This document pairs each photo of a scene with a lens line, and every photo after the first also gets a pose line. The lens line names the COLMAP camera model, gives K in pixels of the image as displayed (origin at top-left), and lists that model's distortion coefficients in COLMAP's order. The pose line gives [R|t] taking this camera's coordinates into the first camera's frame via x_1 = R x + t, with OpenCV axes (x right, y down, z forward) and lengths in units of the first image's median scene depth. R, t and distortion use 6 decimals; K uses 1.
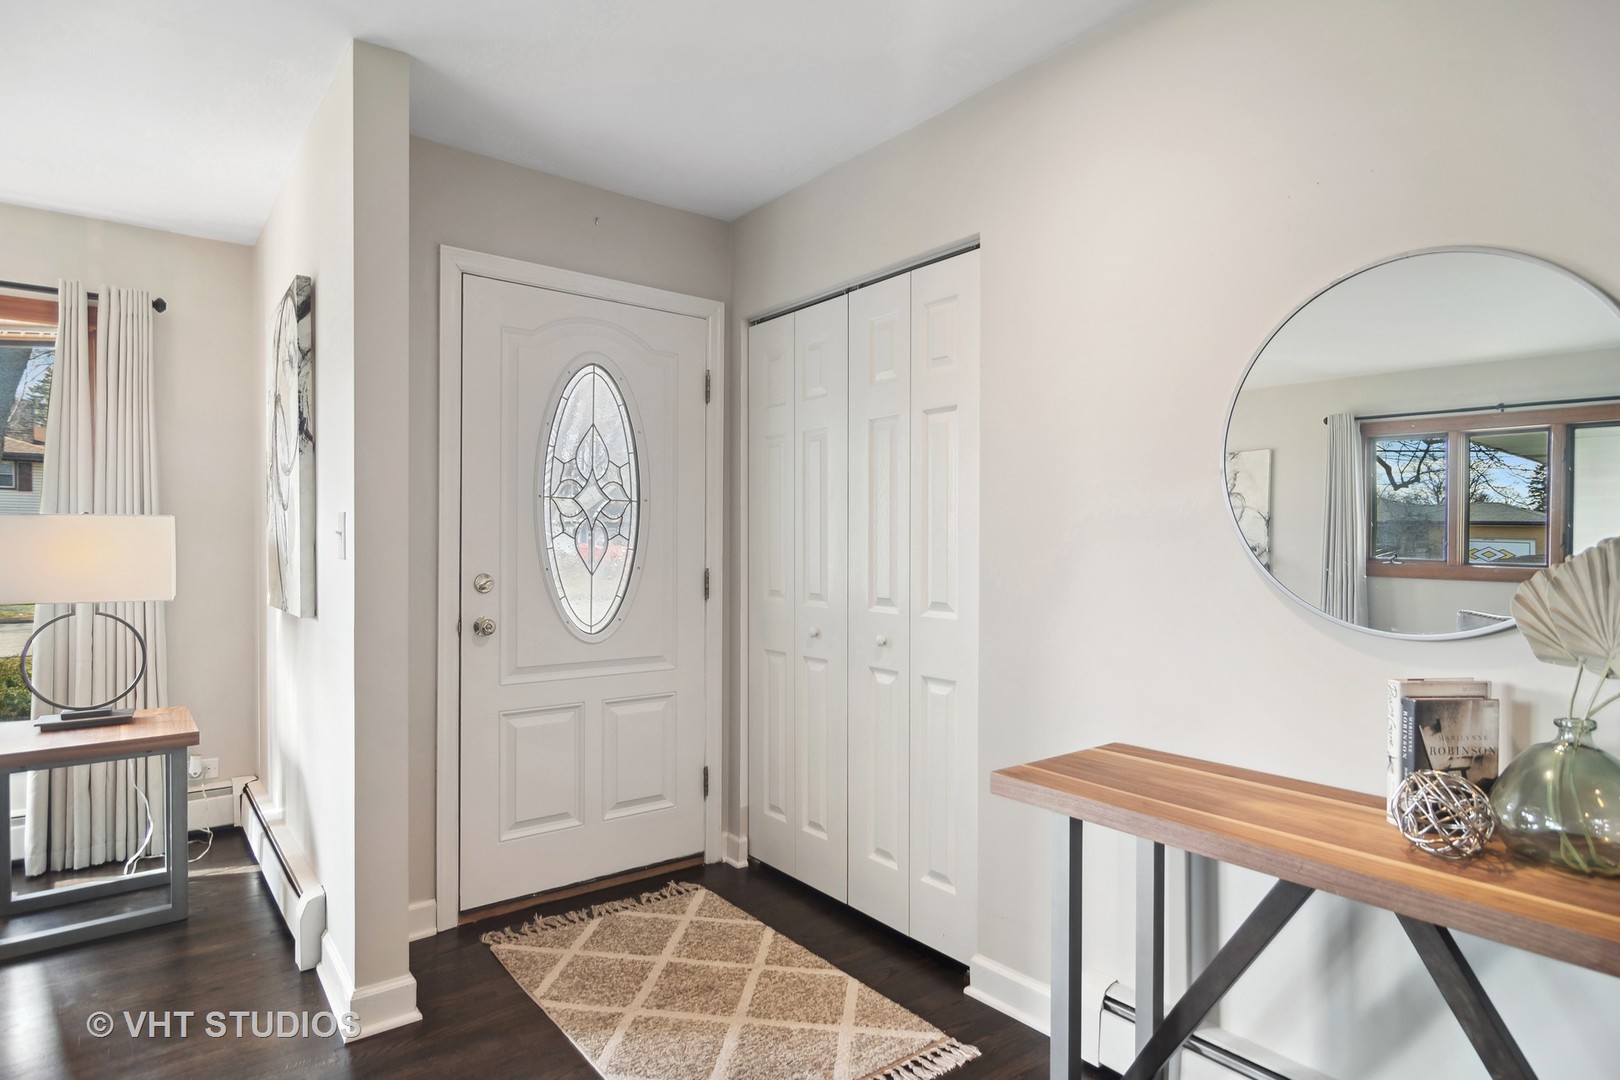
lens RADIAL K [[900.5, 0, 850.3], [0, 900.5, 547.1], [0, 0, 1]] dist [-0.003286, -0.000986]
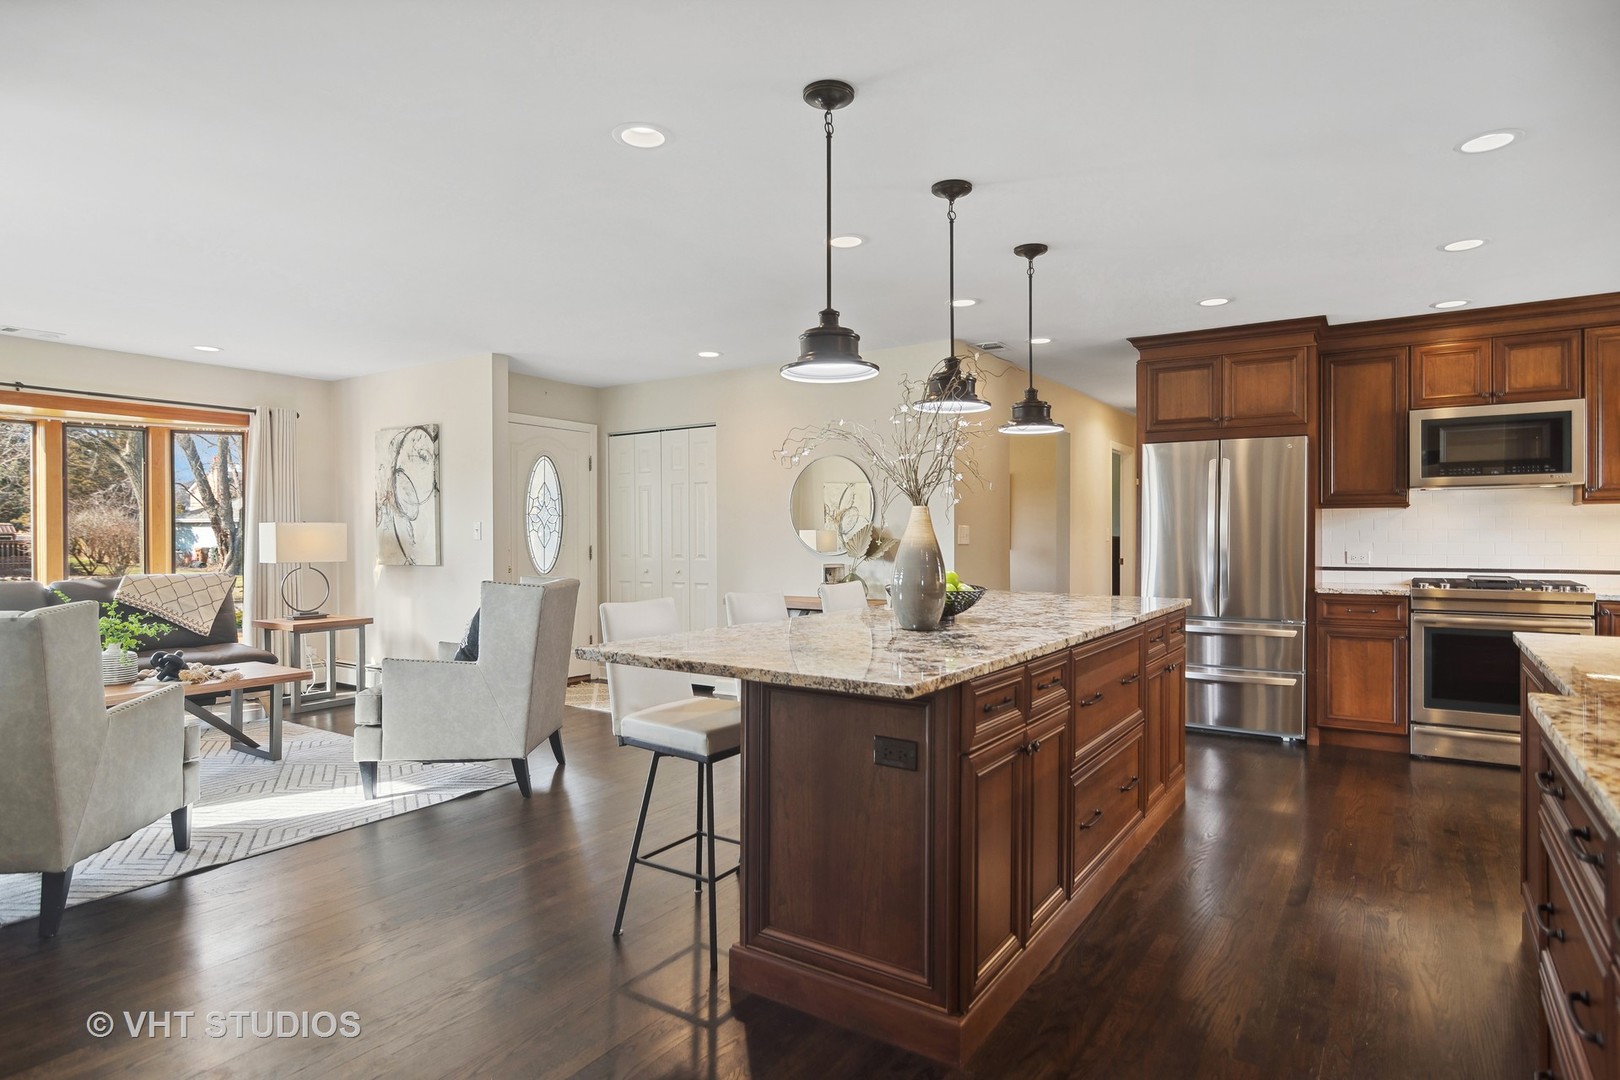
lens RADIAL K [[878.1, 0, 858.7], [0, 878.1, 539.2], [0, 0, 1]] dist [0.025653, -0.000617]
pose [[0.942688, -0.009296, 0.333546, -0.296894], [0.010670, 0.999940, -0.002289, 0.022893], [-0.333505, 0.005717, 0.942731, -1.455291]]
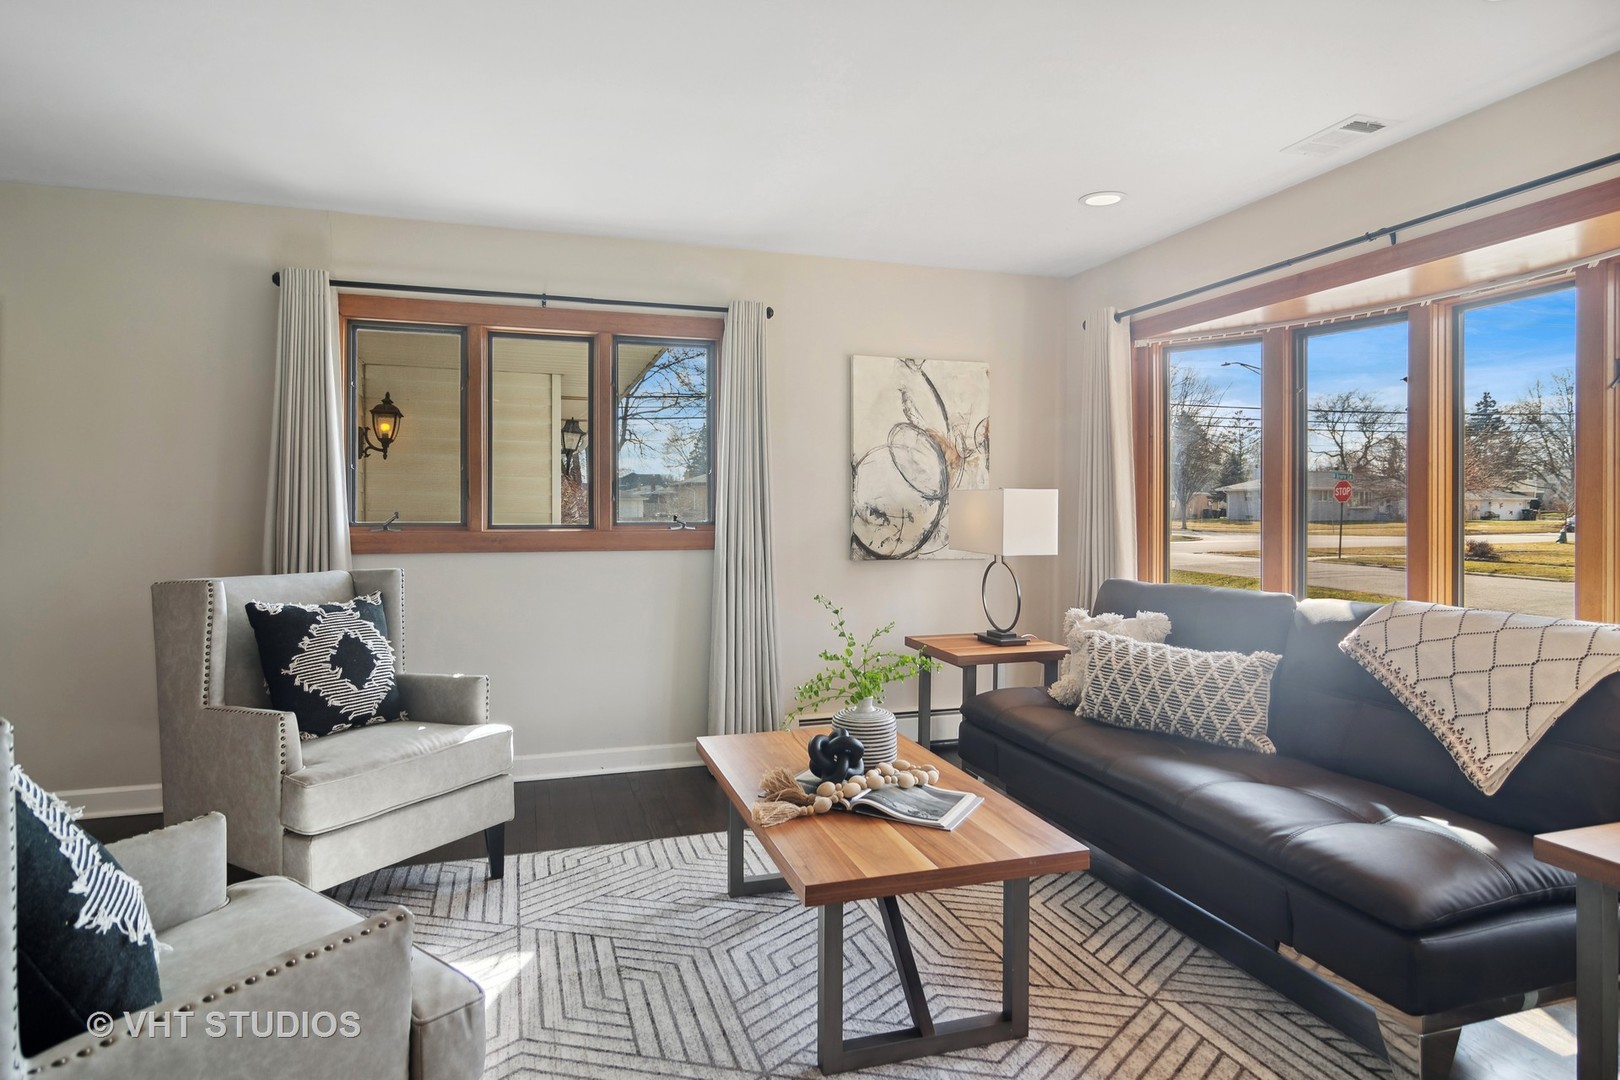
lens RADIAL K [[900.5, 0, 840.4], [0, 900.5, 499.6], [0, 0, 1]] dist [-0.003286, -0.000986]
pose [[-0.353564, -0.014903, -0.935292, -0.146078], [-0.015463, 0.999830, -0.010086, -0.000992], [0.935282, 0.010896, -0.353734, 0.623145]]
